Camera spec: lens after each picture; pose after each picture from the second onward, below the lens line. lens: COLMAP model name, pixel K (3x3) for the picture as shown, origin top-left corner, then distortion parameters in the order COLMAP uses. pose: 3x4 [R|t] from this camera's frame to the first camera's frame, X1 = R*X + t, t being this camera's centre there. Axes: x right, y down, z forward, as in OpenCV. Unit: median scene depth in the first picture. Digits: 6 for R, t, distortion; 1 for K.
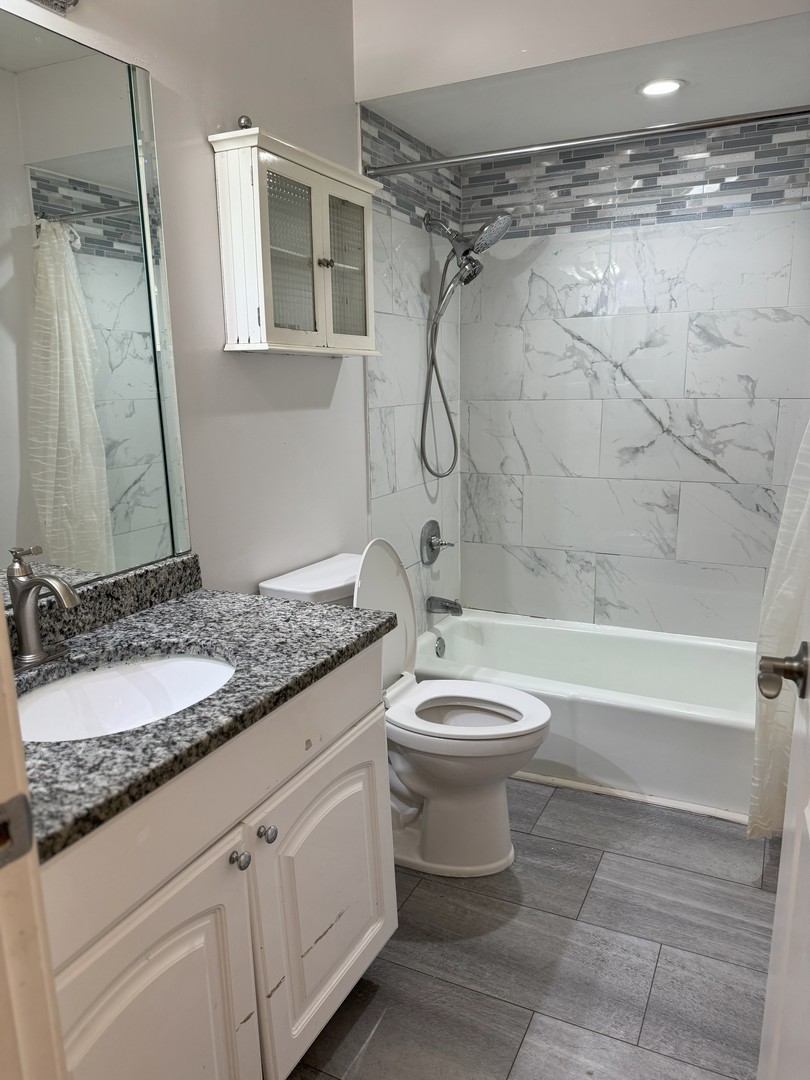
lens RADIAL K [[776.7, 0, 407.3], [0, 776.7, 545.2], [0, 0, 1]] dist [0.063486, -0.064230]
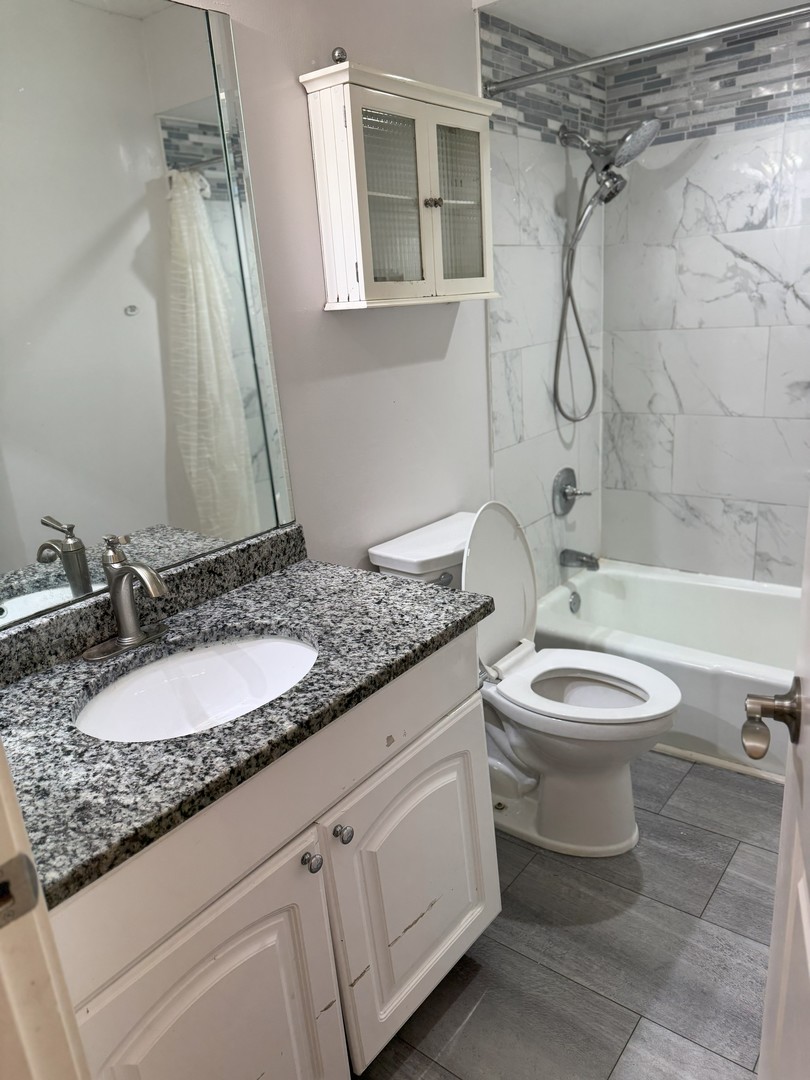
lens RADIAL K [[776.7, 0, 410.4], [0, 776.7, 542.5], [0, 0, 1]] dist [0.063486, -0.064230]
pose [[0.978039, 0.010854, -0.208141, 0.065473], [0.010123, 0.994991, 0.099454, -0.057575], [0.208178, -0.099377, 0.973029, 0.063011]]
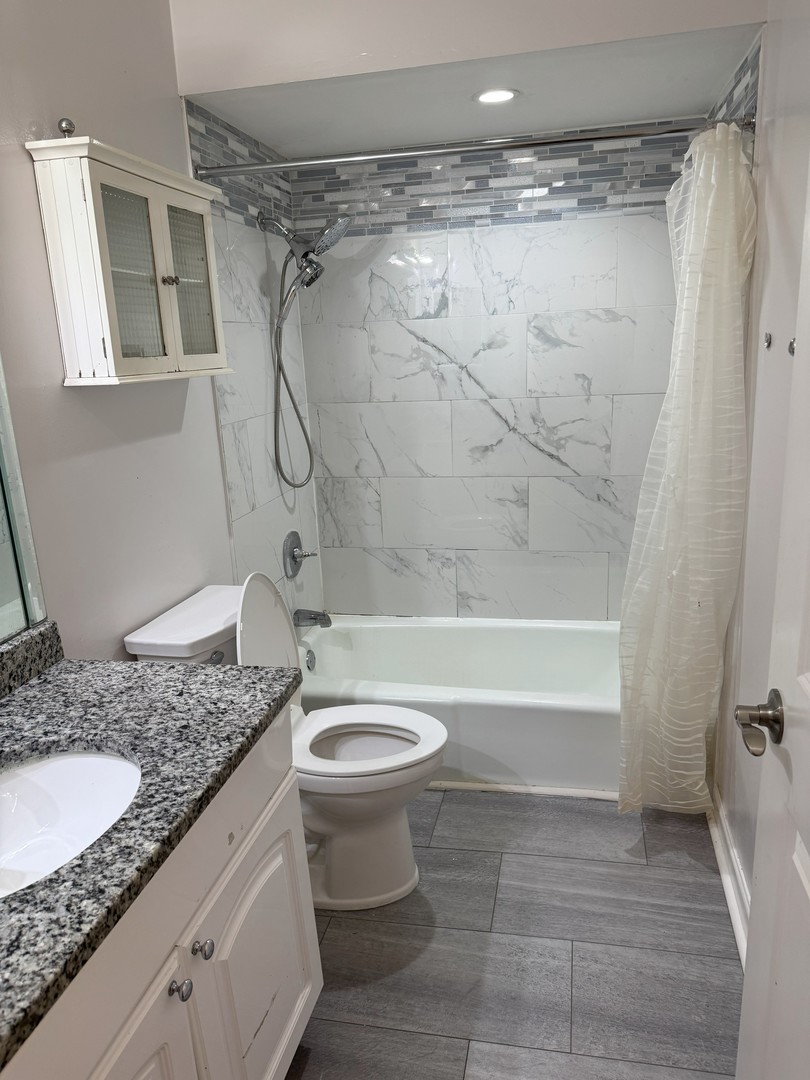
lens RADIAL K [[776.7, 0, 414.0], [0, 776.7, 542.5], [0, 0, 1]] dist [0.063486, -0.064230]
pose [[0.968057, -0.089074, 0.234375, -0.071827], [0.079857, 0.995623, 0.048549, -0.080835], [-0.237674, -0.028282, 0.970933, 0.041370]]
